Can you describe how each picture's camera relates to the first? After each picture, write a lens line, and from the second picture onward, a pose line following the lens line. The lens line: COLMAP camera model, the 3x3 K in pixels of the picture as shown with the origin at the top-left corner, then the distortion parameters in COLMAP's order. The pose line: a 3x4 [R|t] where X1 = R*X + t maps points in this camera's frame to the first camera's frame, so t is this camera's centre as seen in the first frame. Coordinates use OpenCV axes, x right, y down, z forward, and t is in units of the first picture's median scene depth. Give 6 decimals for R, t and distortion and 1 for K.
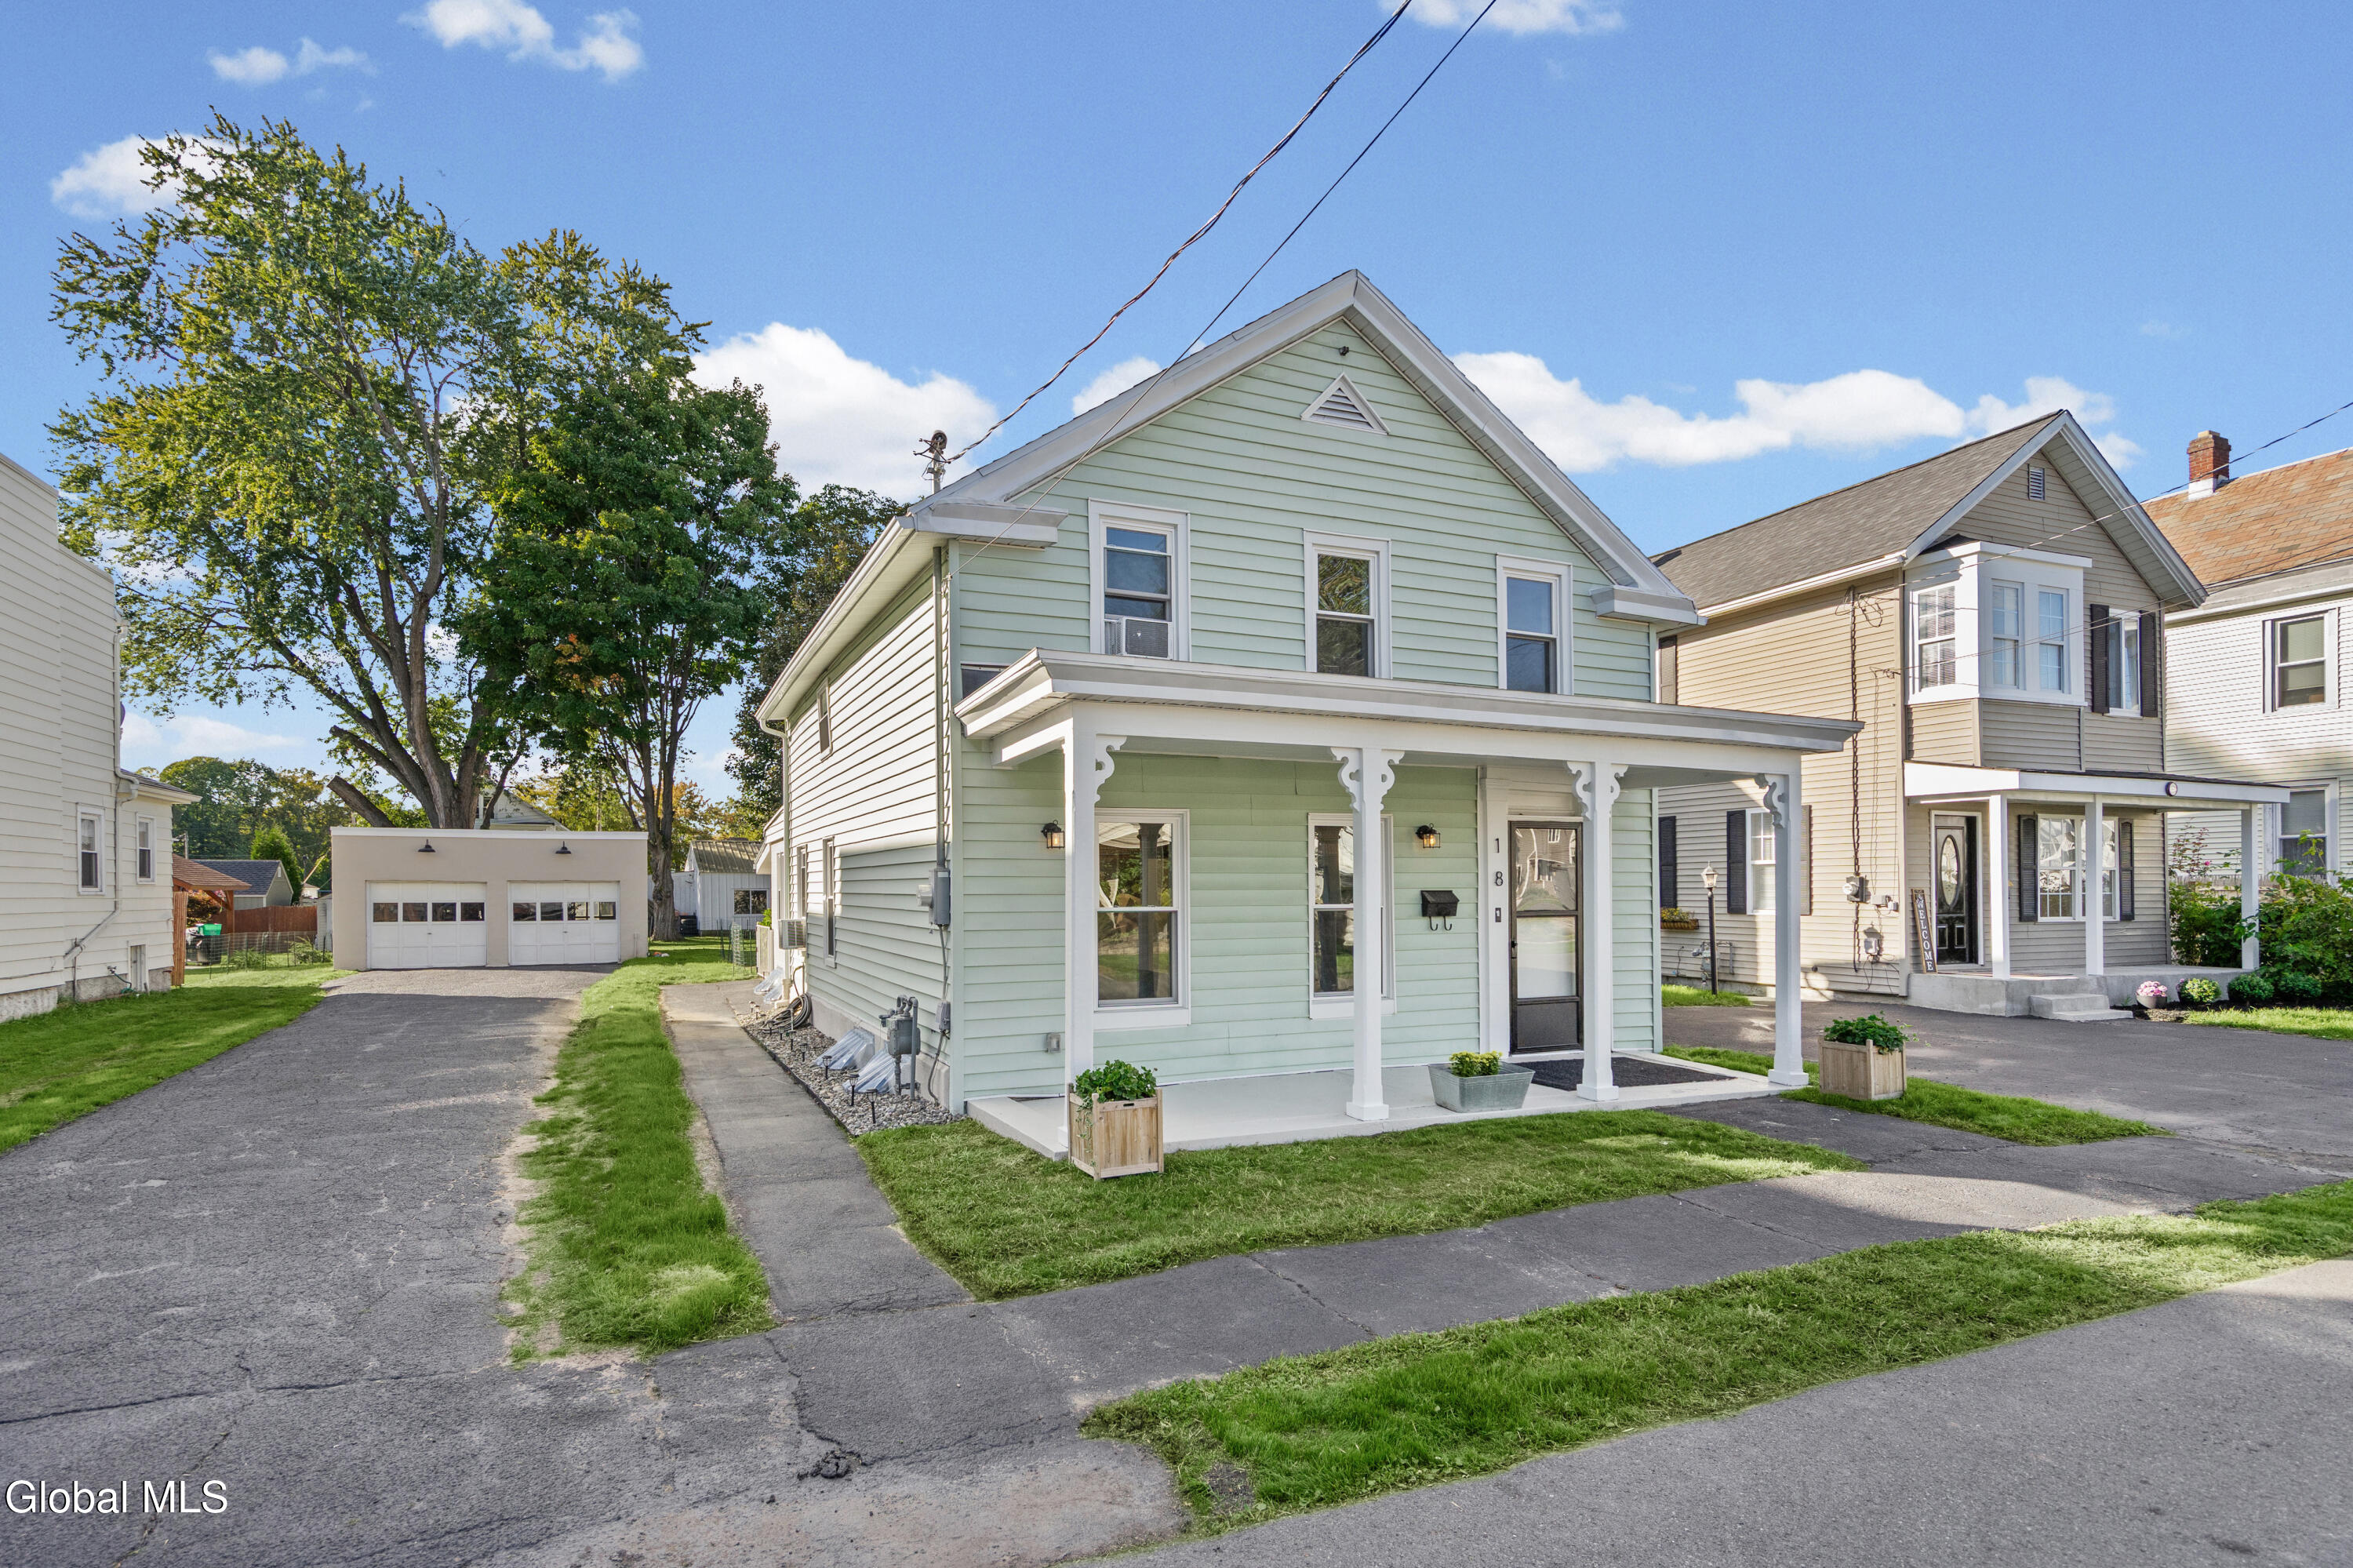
lens RADIAL K [[1169.4, 0, 1125.3], [0, 1169.4, 899.1], [0, 0, 1]] dist [-0.001407, 0.003294]
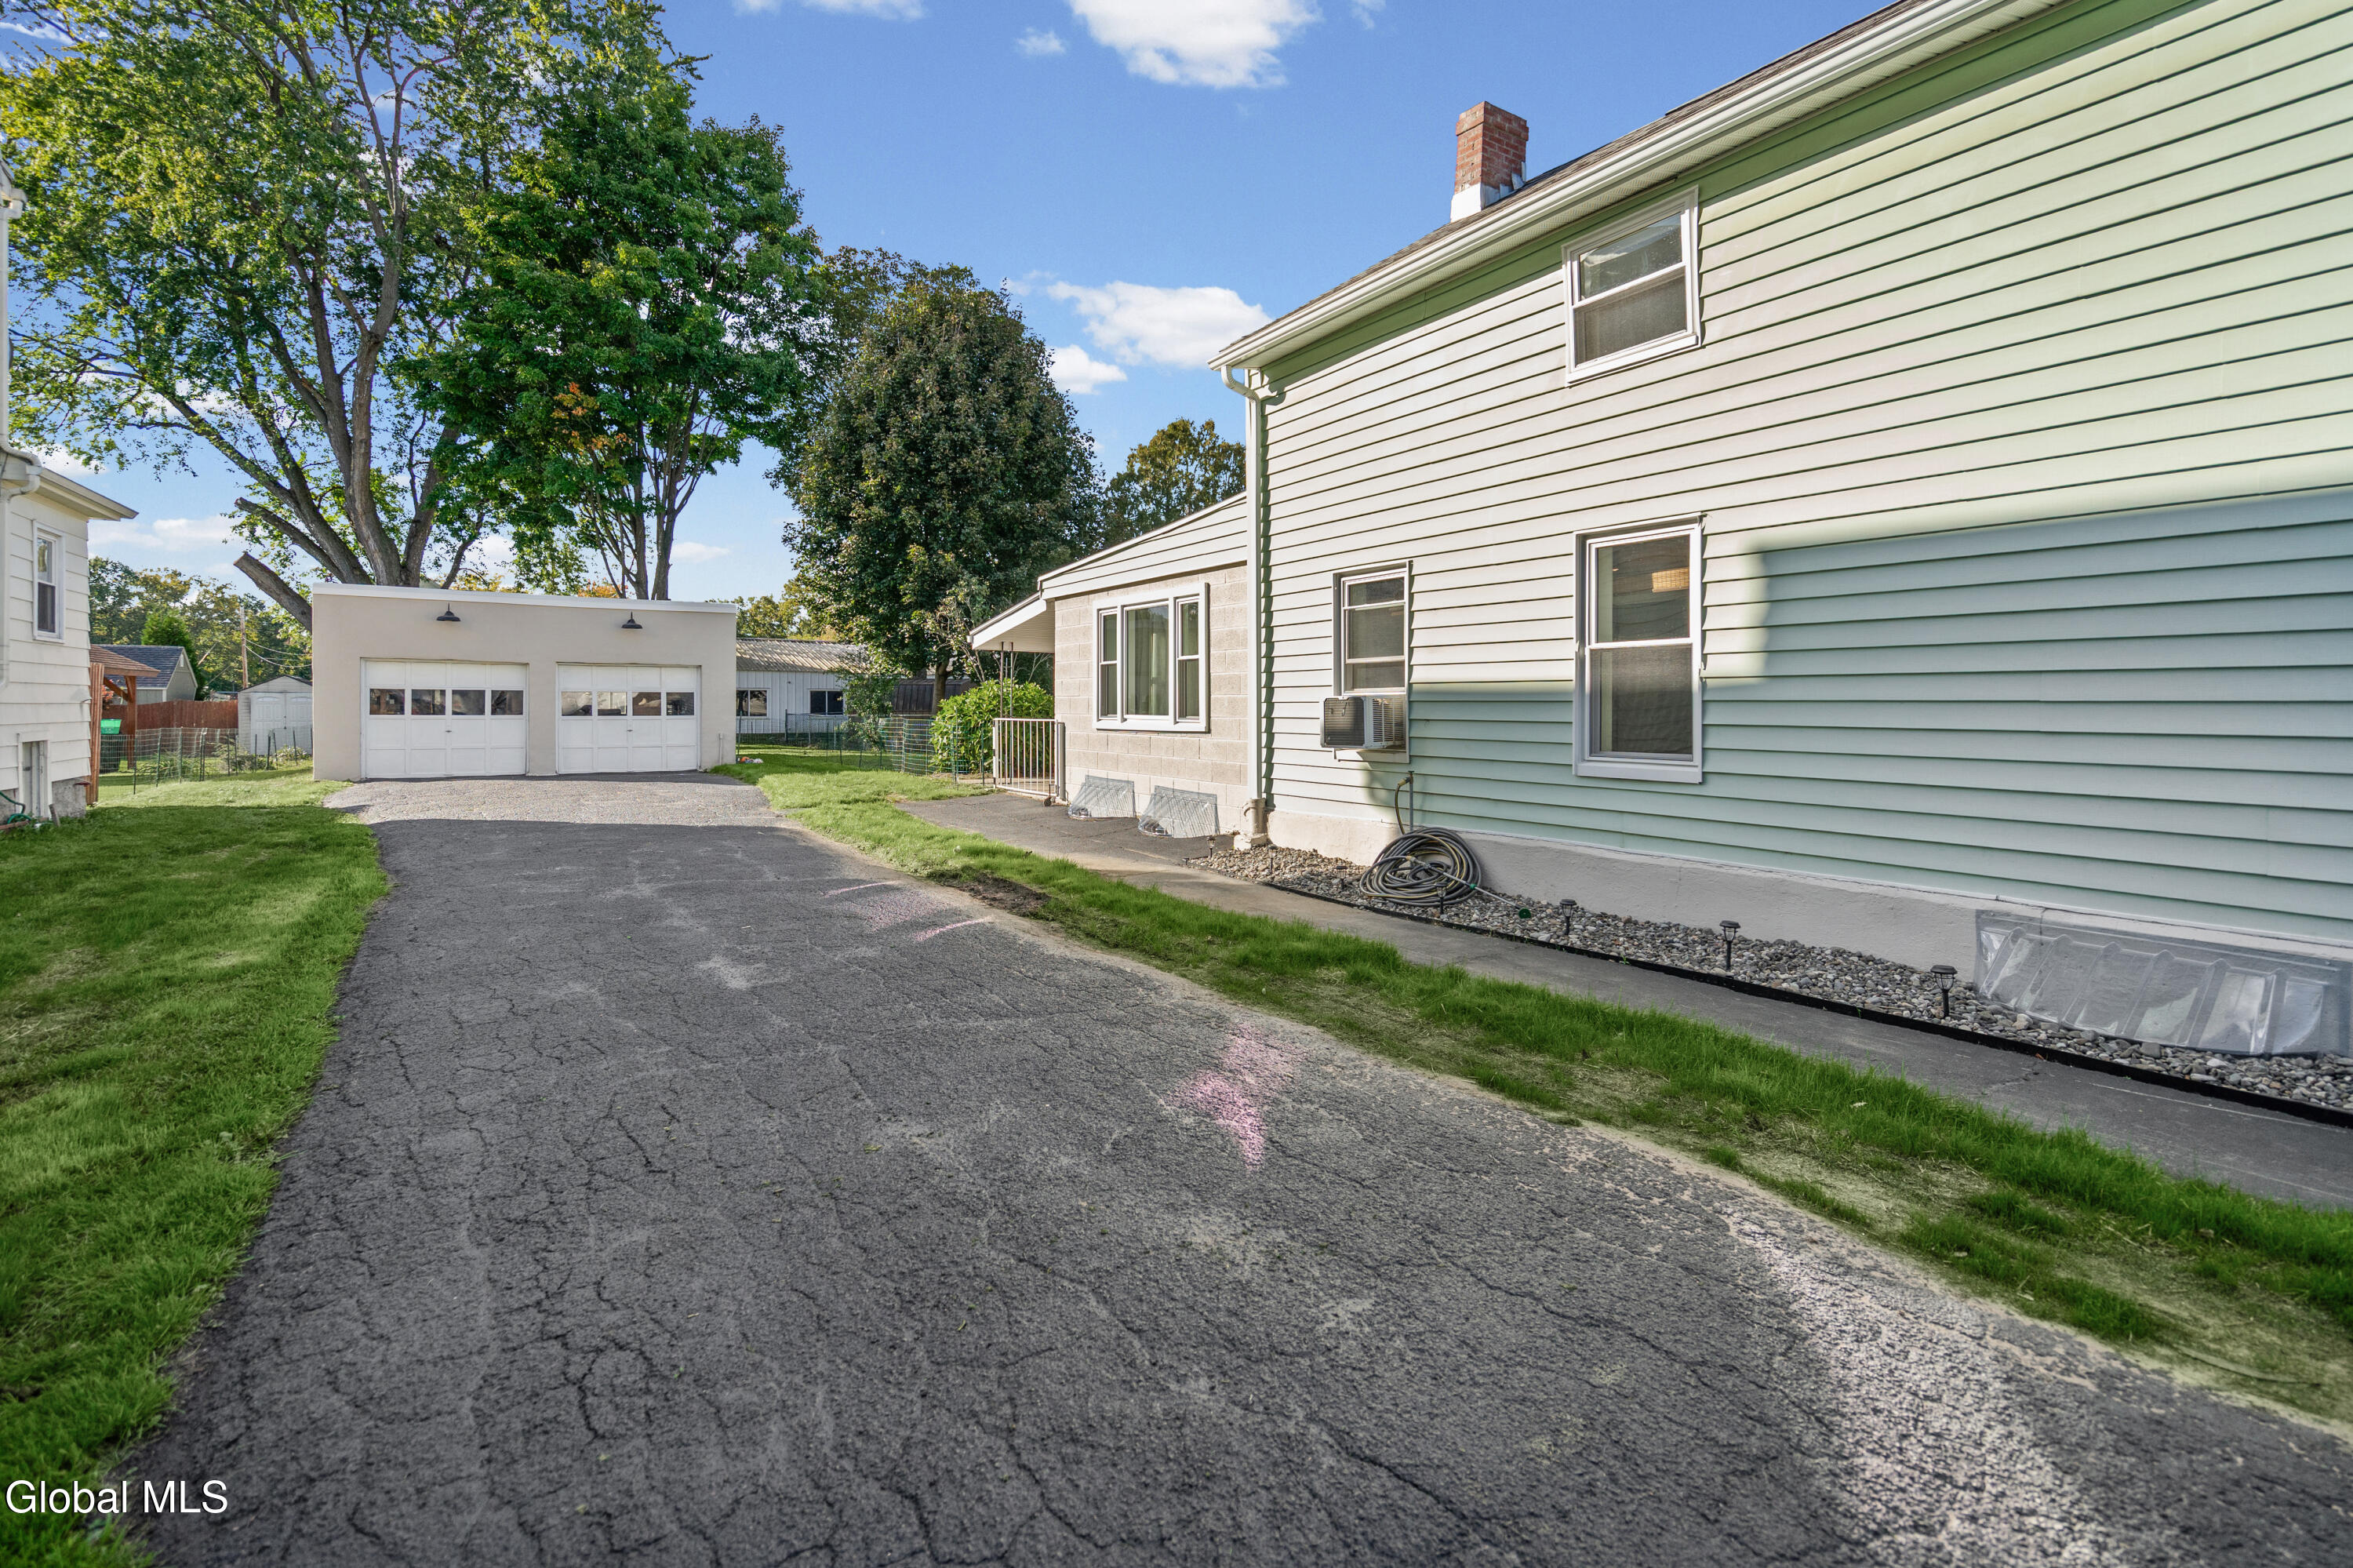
lens RADIAL K [[1068.7, 0, 1126.6], [0, 1068.7, 705.4], [0, 0, 1]] dist [-0.003203, 0.003404]
pose [[0.992247, 0.008250, 0.124004, -0.178799], [-0.007500, 0.999951, -0.006515, 0.010181], [-0.124051, 0.005535, 0.992260, 0.193538]]
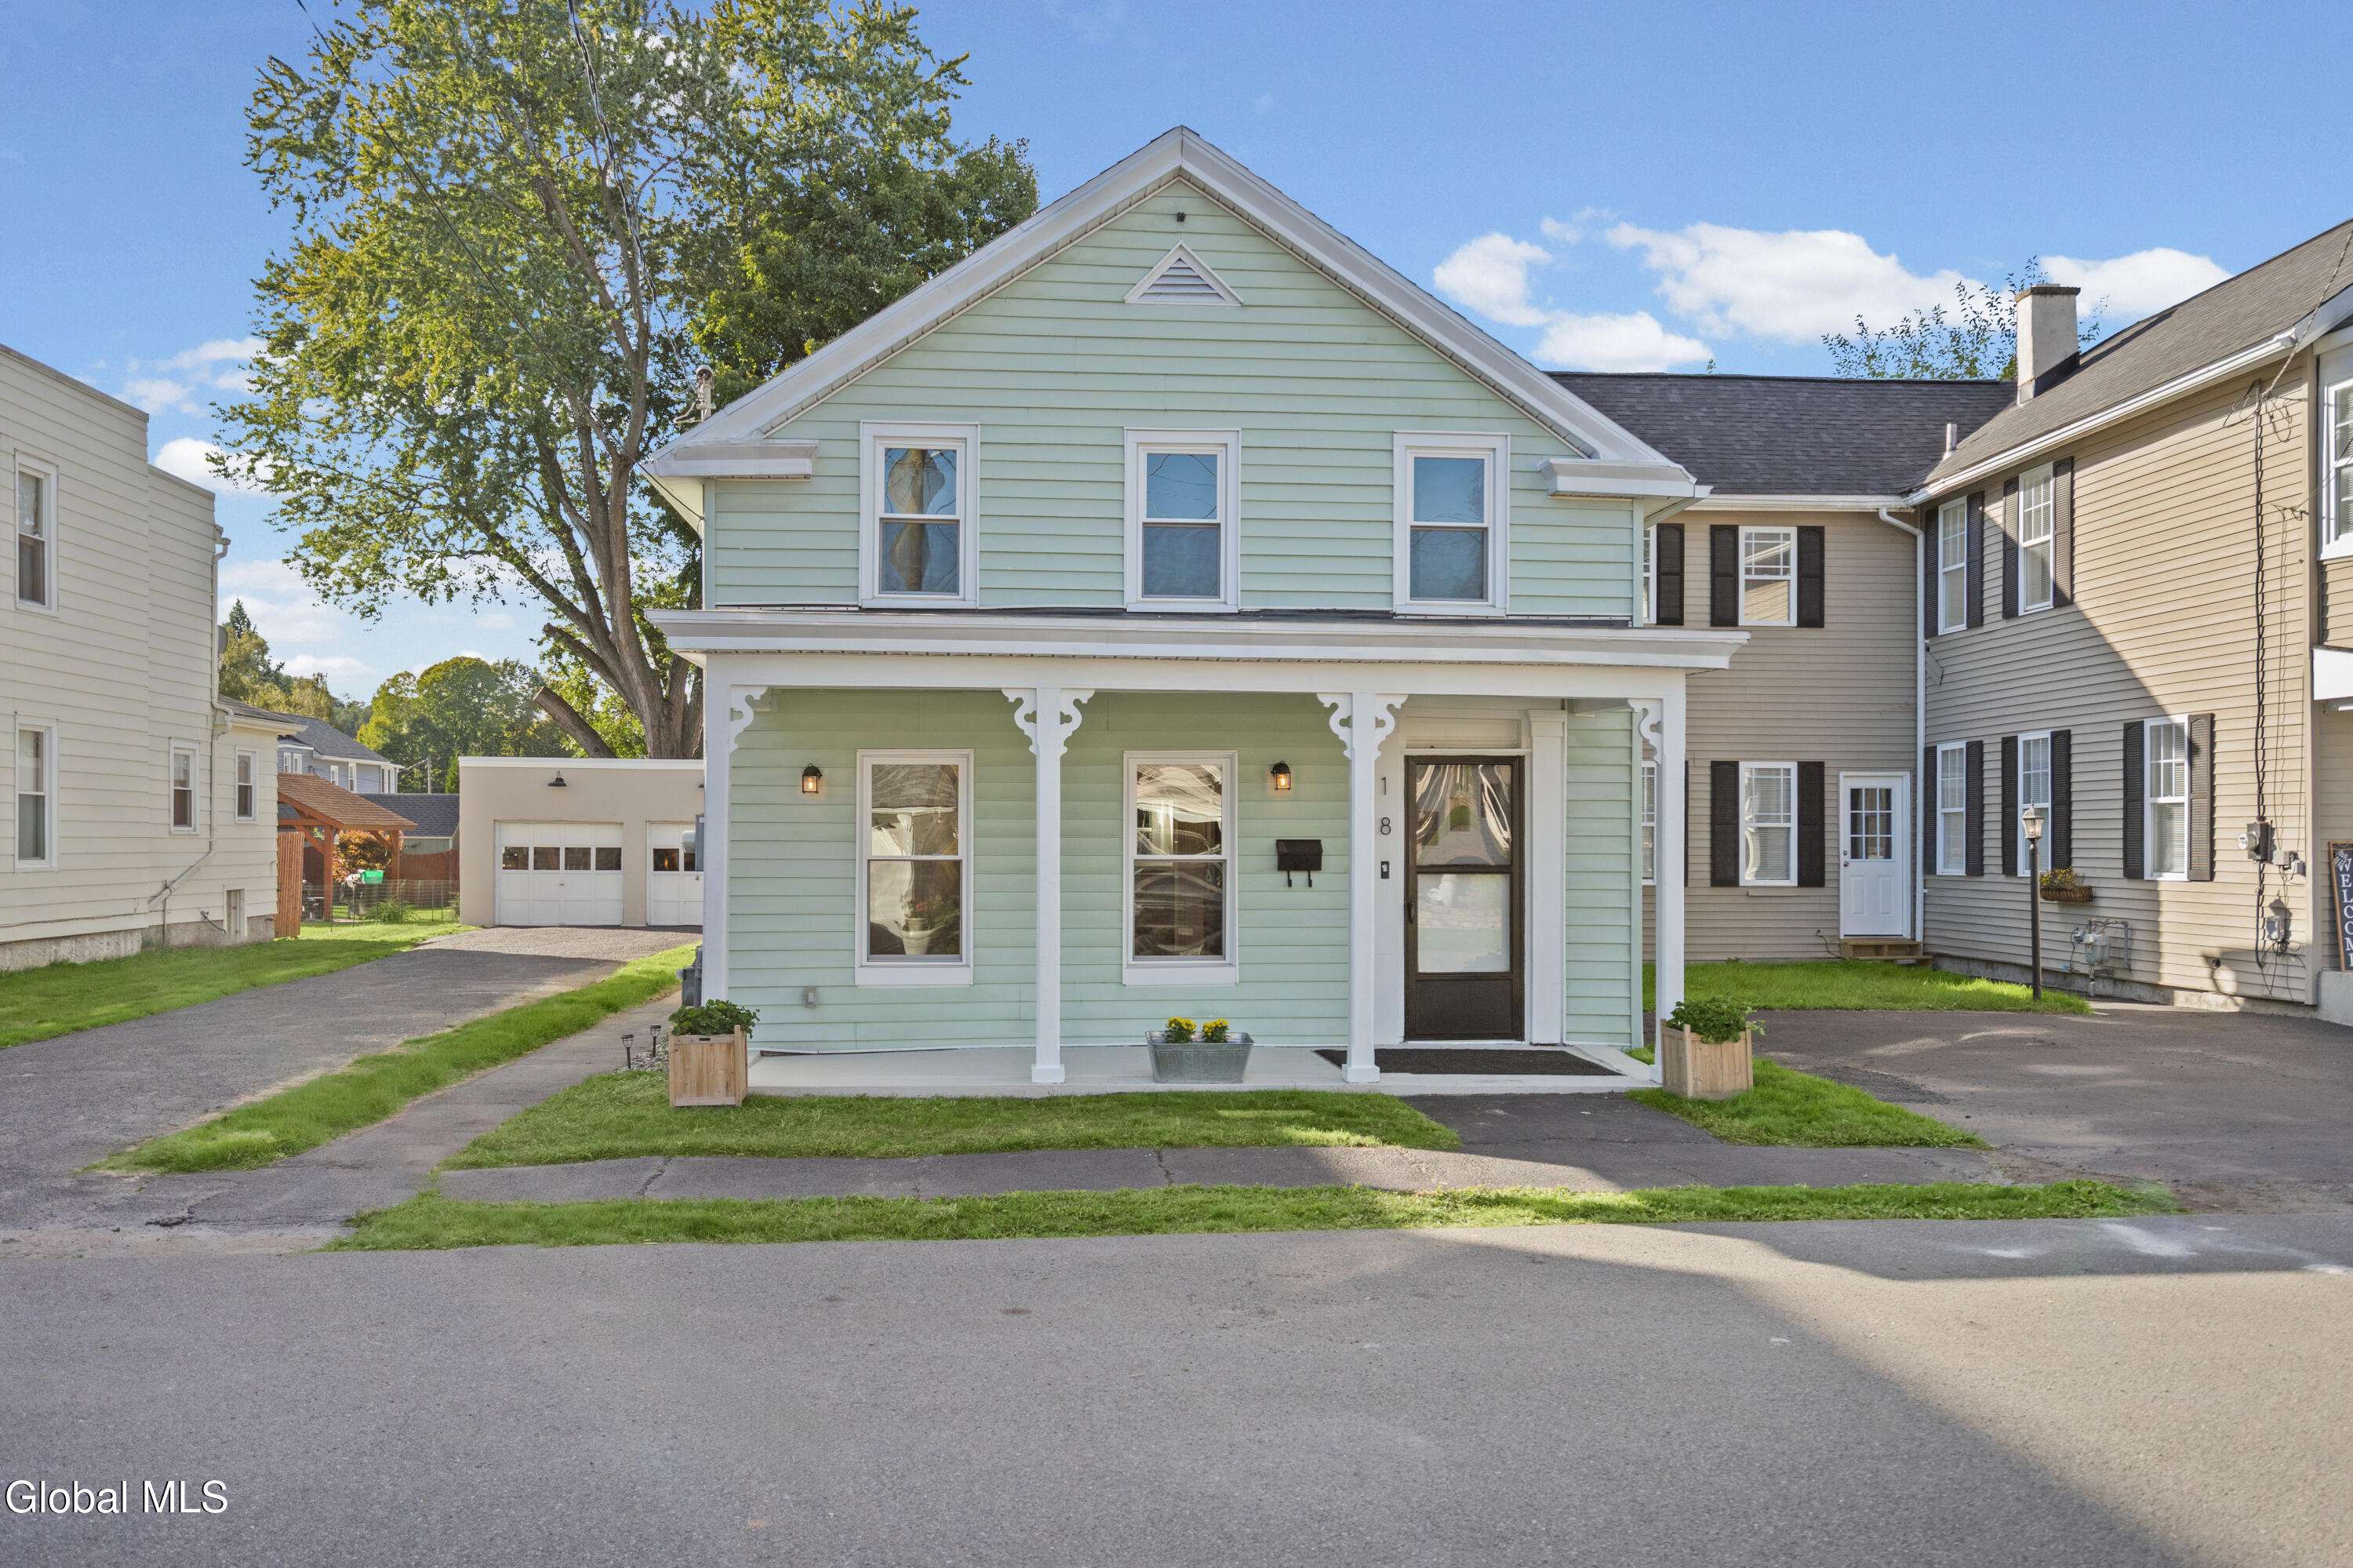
lens RADIAL K [[1828.5, 0, 1135.4], [0, 1828.5, 843.2], [0, 0, 1]] dist [0.014458, -0.003217]
pose [[0.947904, 0.007105, -0.318478, 0.145682], [-0.008031, 0.999966, -0.001595, -0.000440], [0.318456, 0.004070, 0.947929, -0.072903]]
